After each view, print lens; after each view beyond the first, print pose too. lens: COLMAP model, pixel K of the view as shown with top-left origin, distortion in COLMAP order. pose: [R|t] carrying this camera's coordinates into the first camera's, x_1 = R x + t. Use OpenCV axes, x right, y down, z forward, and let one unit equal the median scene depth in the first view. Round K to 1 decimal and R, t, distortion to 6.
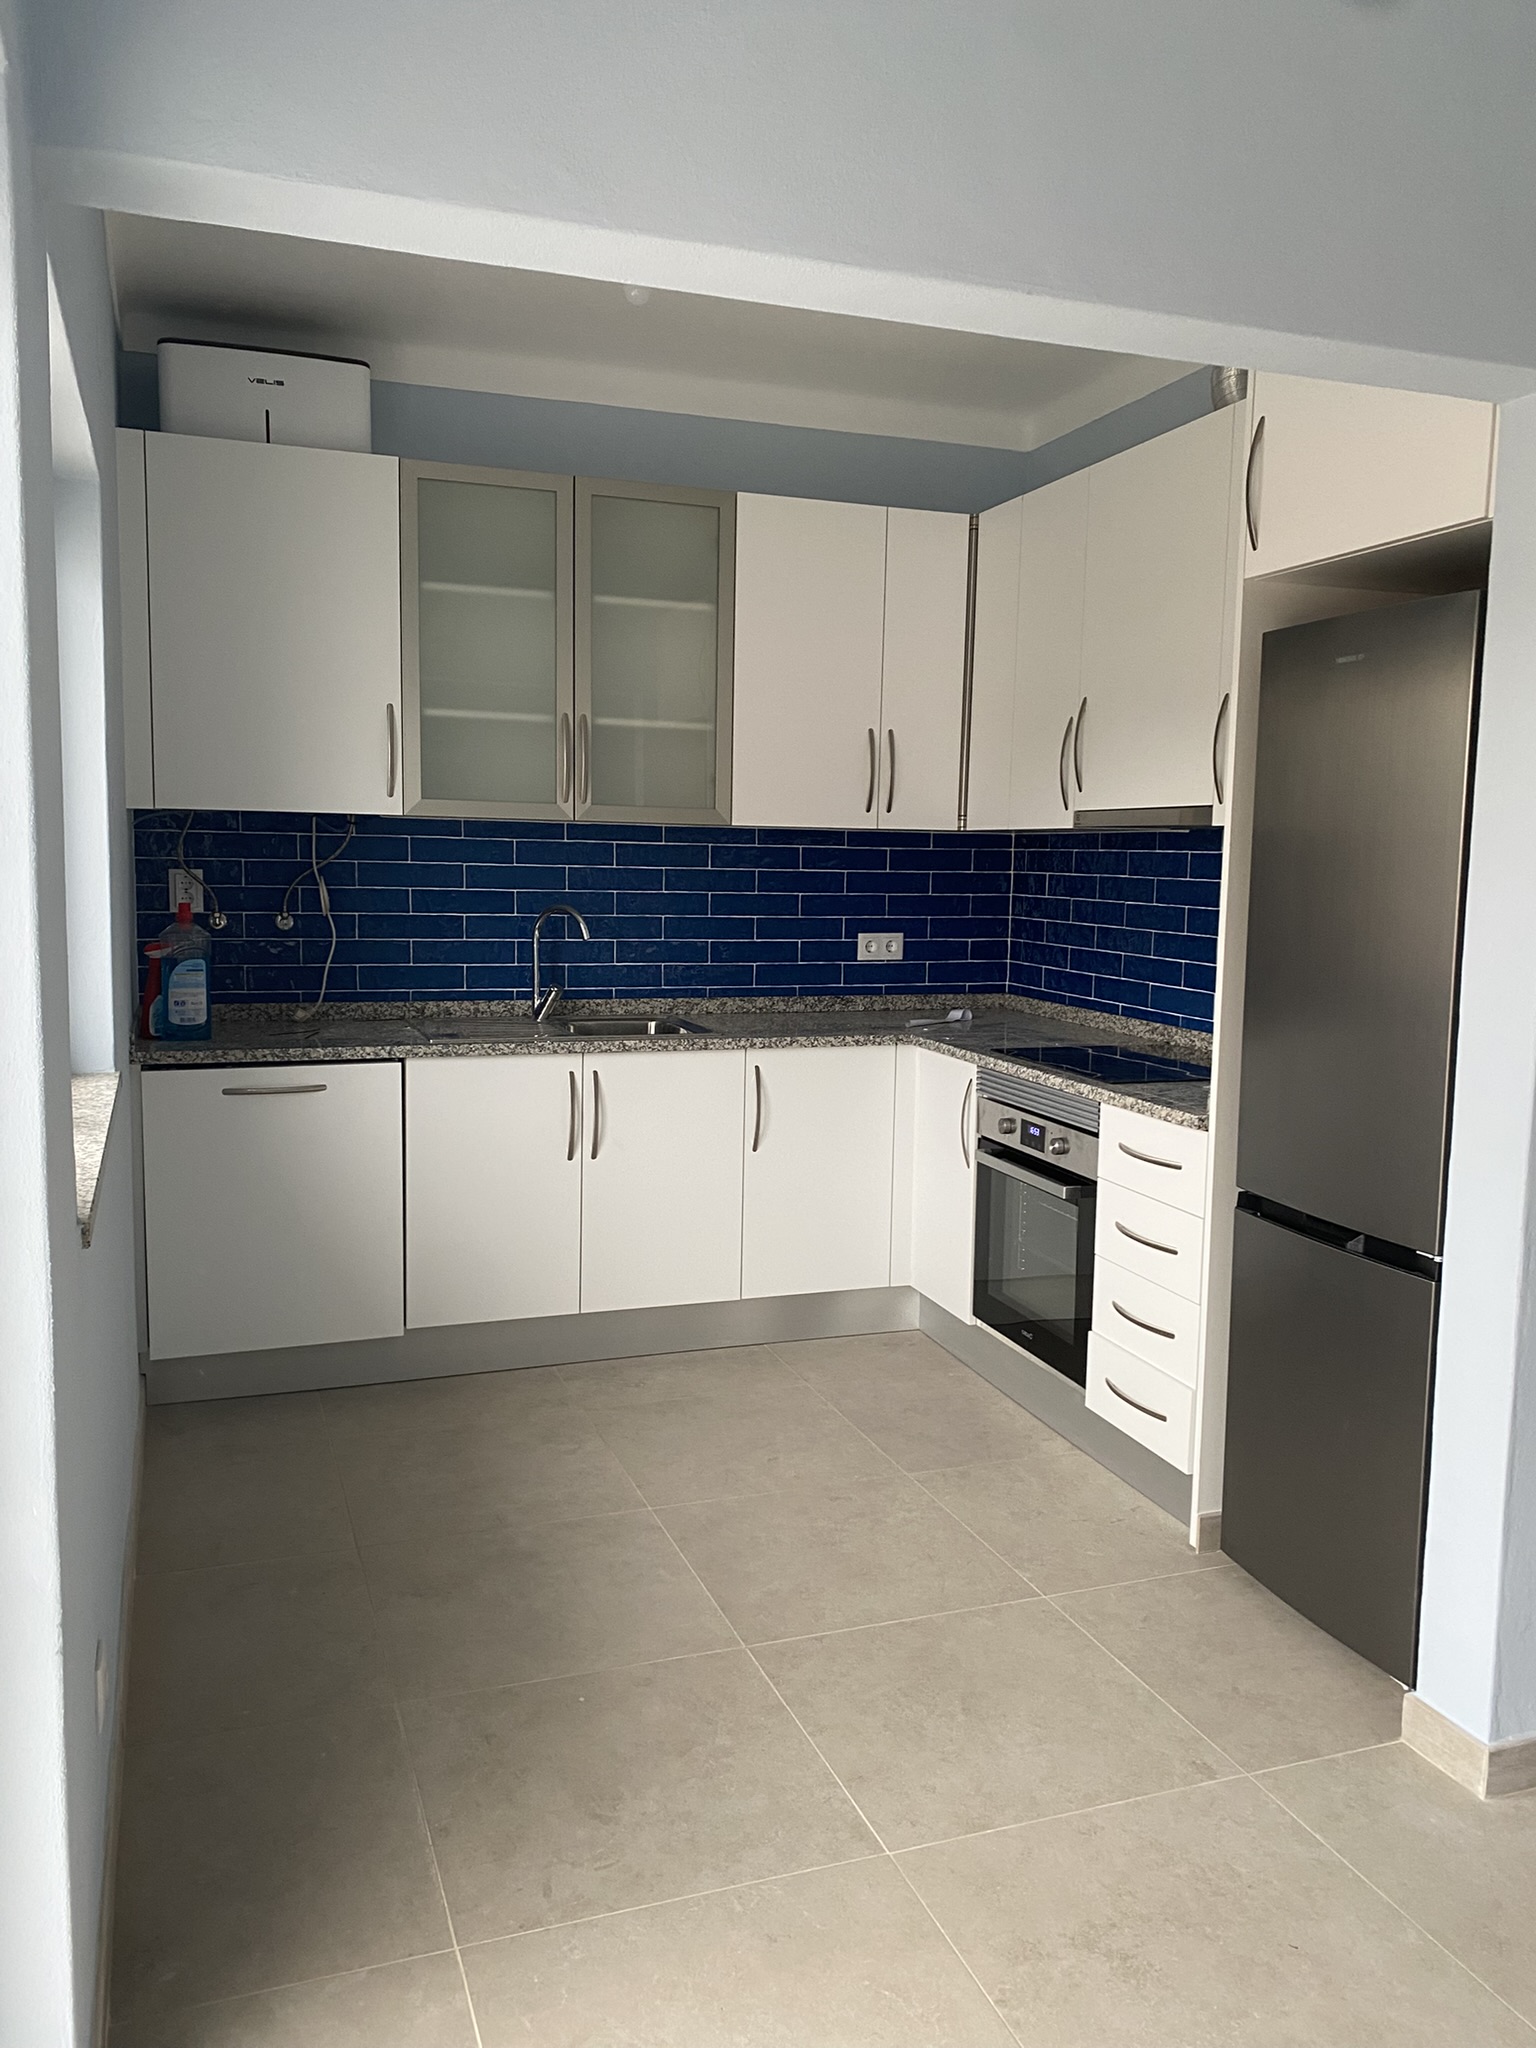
lens RADIAL K [[1576.3, 0, 778.4], [0, 1576.3, 1021.8], [0, 0, 1]] dist [0.085660, -0.069209]
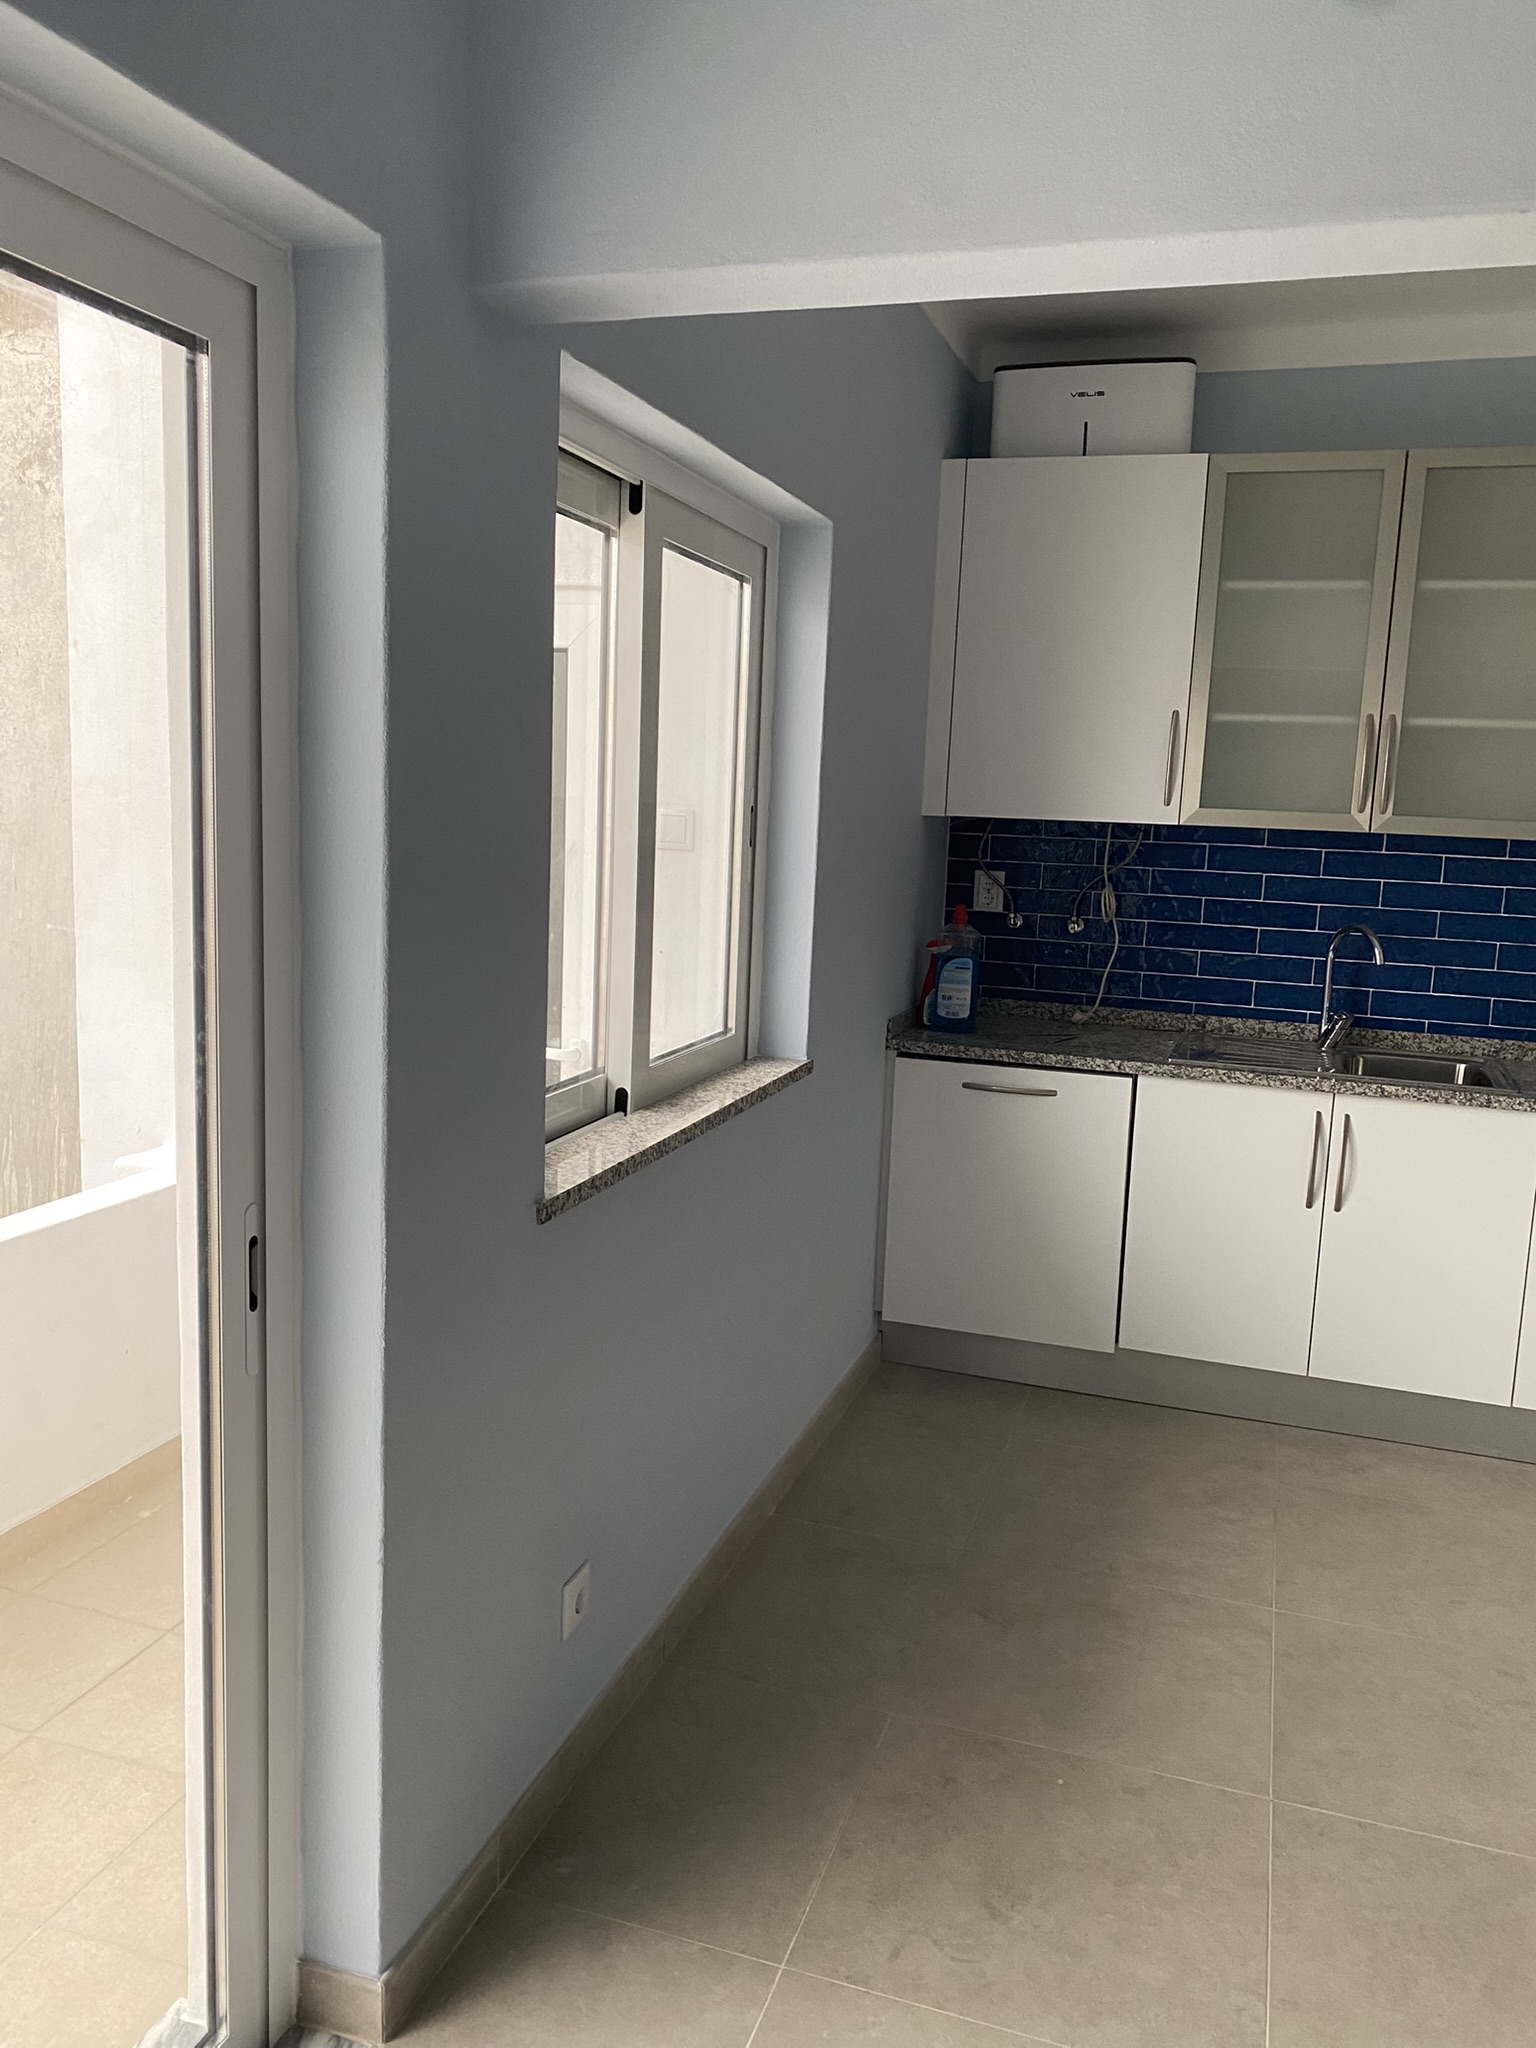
lens RADIAL K [[1576.3, 0, 778.4], [0, 1576.3, 1021.8], [0, 0, 1]] dist [0.085660, -0.069209]
pose [[0.792588, 0.103637, -0.600885, 0.165984], [-0.094137, 0.994433, 0.047344, -0.033300], [0.602447, 0.019041, 0.797932, 0.080773]]
